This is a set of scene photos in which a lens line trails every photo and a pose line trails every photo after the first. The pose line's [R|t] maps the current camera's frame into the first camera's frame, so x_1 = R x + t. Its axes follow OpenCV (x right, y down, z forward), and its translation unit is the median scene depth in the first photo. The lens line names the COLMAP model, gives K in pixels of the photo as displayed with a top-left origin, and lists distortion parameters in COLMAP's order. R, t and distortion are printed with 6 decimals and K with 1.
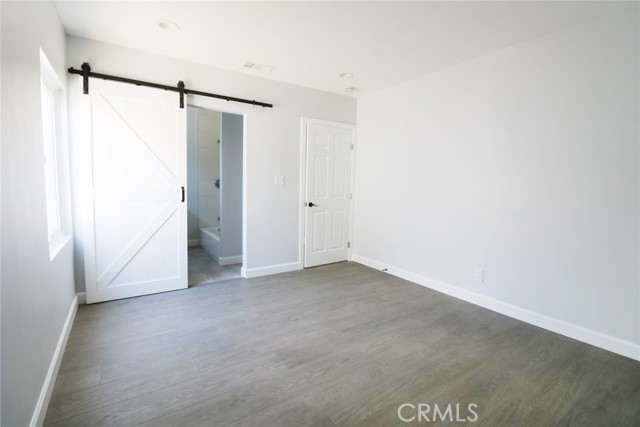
lens RADIAL K [[298.1, 0, 319.3], [0, 298.1, 211.0], [0, 0, 1]] dist [0.001260, -0.014775]
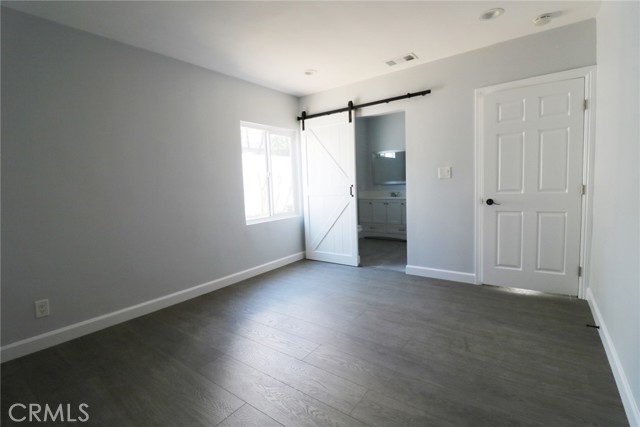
lens RADIAL K [[298.1, 0, 319.3], [0, 298.1, 211.0], [0, 0, 1]] dist [0.001260, -0.014775]
pose [[0.335142, 0.051060, -0.940783, 0.611338], [-0.036277, 0.998489, 0.041268, -0.015796], [0.941469, 0.020298, 0.336488, 0.399024]]
